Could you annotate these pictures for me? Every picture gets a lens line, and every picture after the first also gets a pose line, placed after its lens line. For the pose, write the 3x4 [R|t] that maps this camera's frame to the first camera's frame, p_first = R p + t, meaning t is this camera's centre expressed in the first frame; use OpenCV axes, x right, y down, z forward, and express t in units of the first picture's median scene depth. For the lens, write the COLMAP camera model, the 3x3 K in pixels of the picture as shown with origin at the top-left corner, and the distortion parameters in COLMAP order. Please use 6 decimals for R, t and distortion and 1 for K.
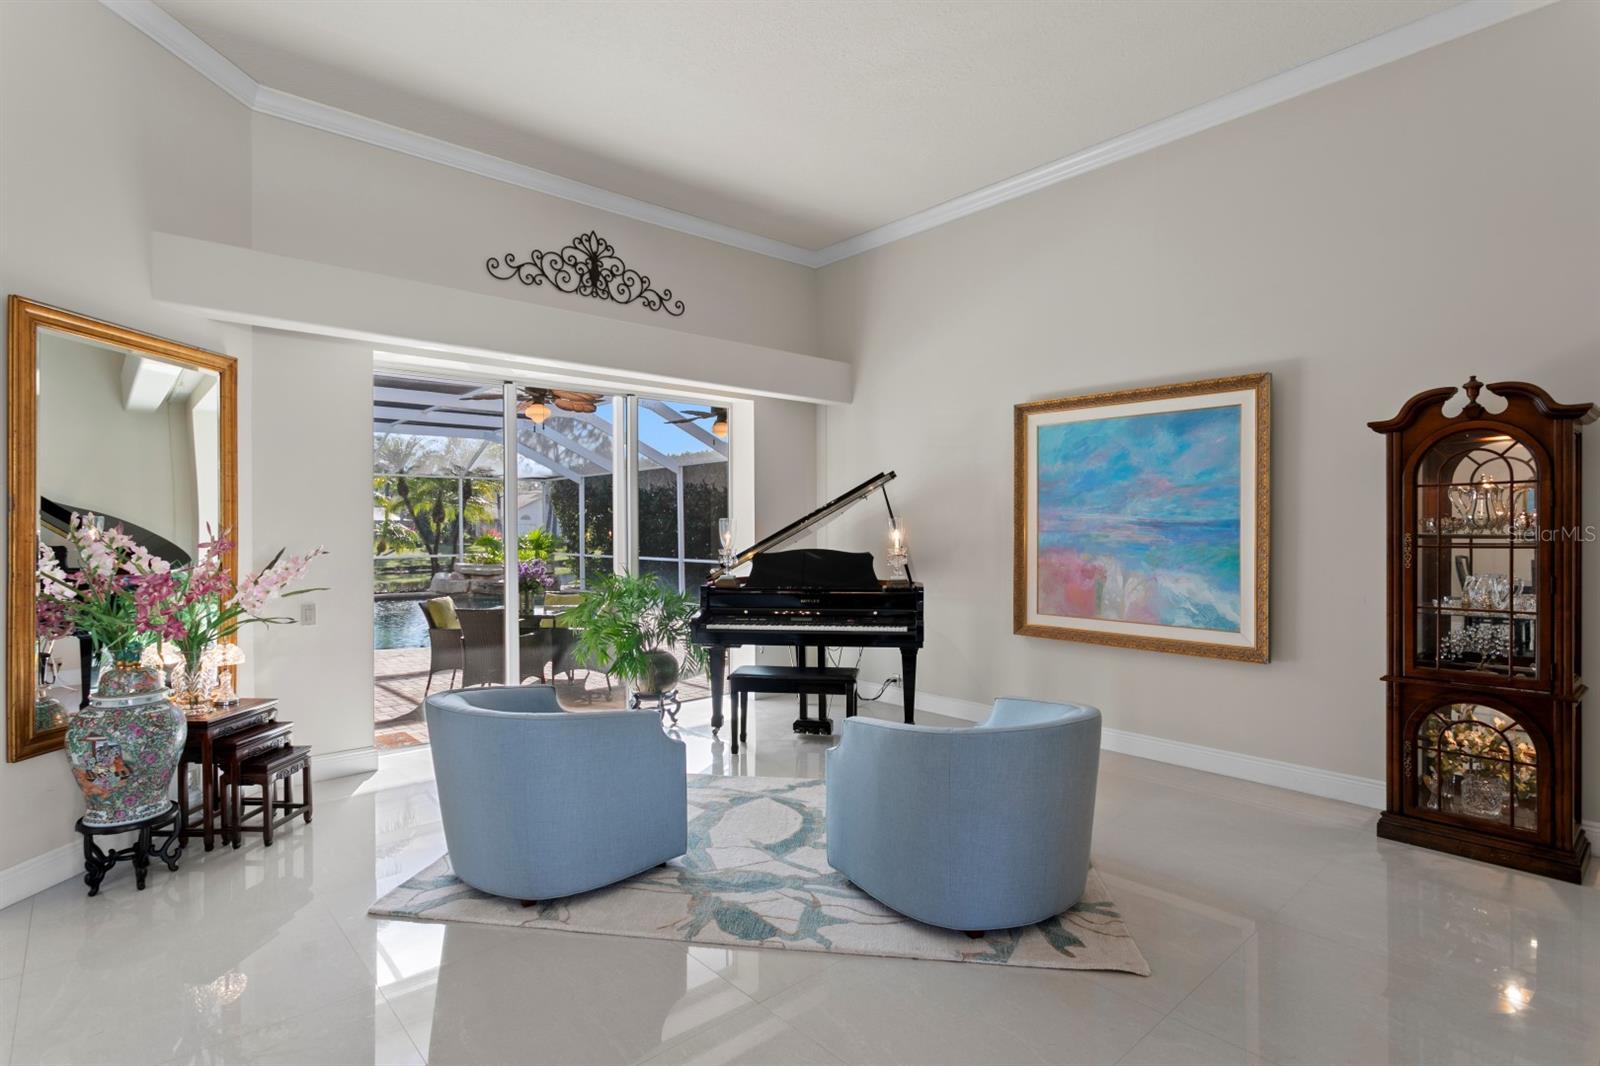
lens RADIAL K [[802.2, 0, 796.3], [0, 802.2, 532.8], [0, 0, 1]] dist [-0.001702, -0.000374]
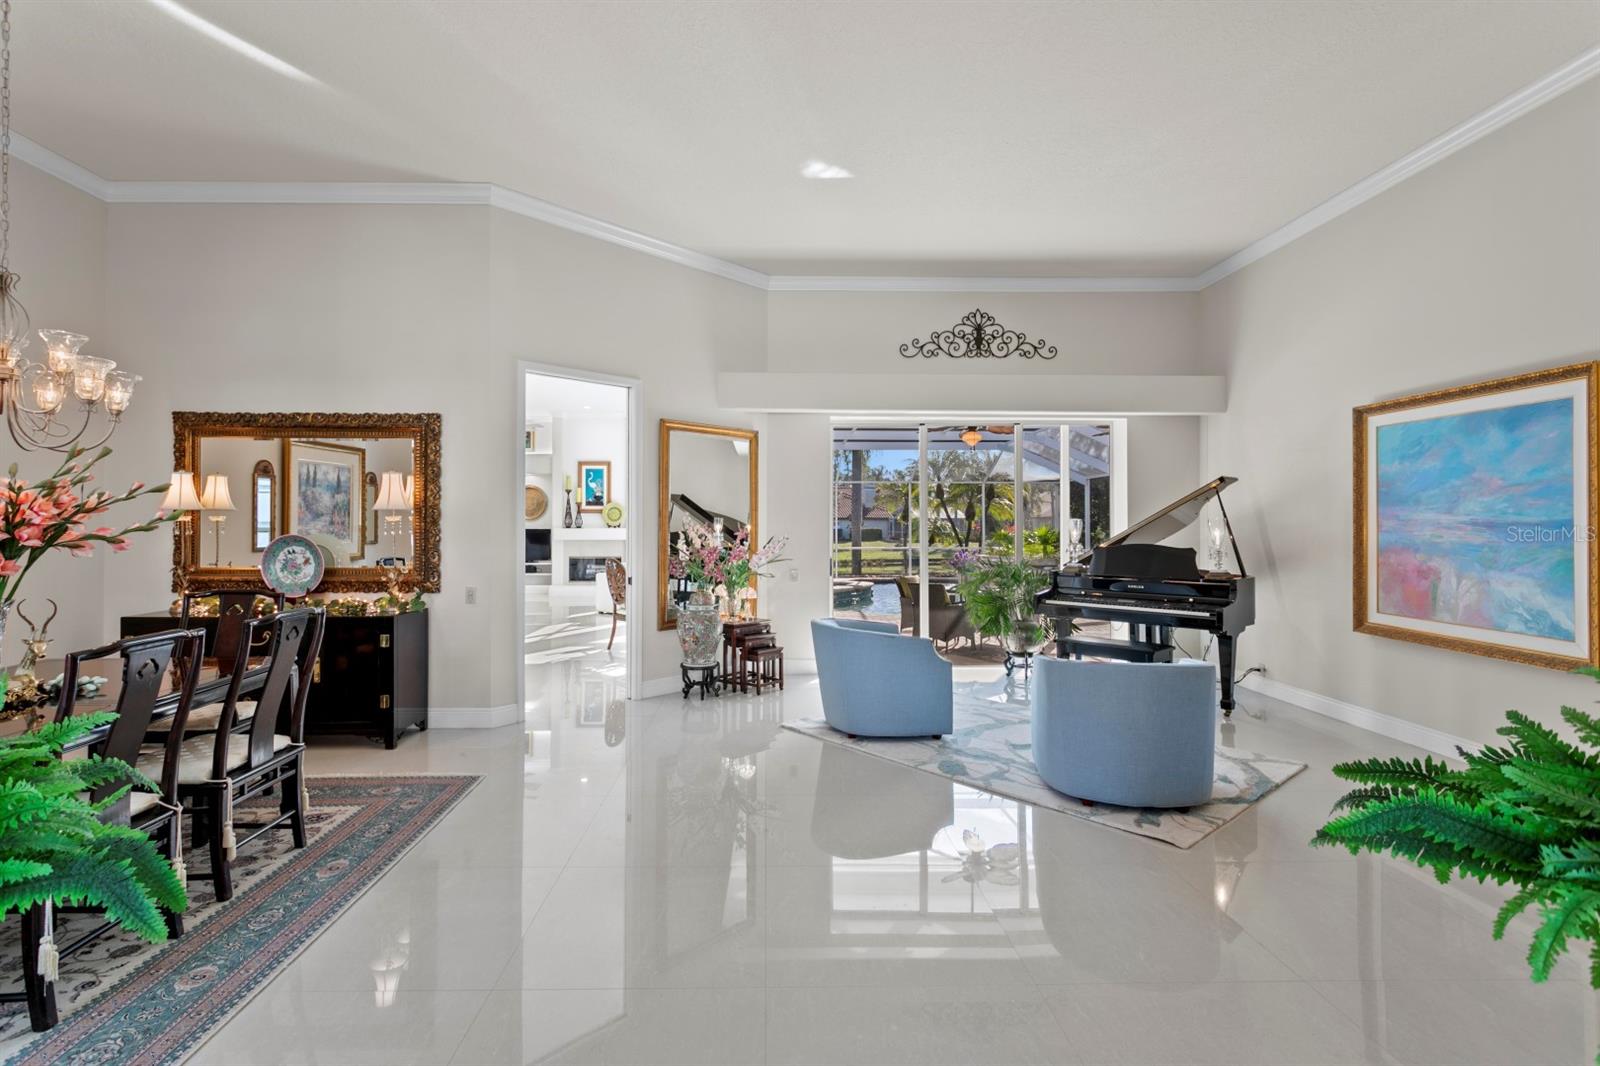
lens RADIAL K [[760.6, 0, 800.2], [0, 760.6, 525.7], [0, 0, 1]] dist [0.006229, 0.001727]
pose [[0.778115, 0.004923, -0.628102, 0.372779], [-0.008398, 0.999961, -0.002567, -0.000081], [0.628065, 0.007272, 0.778127, -0.227158]]
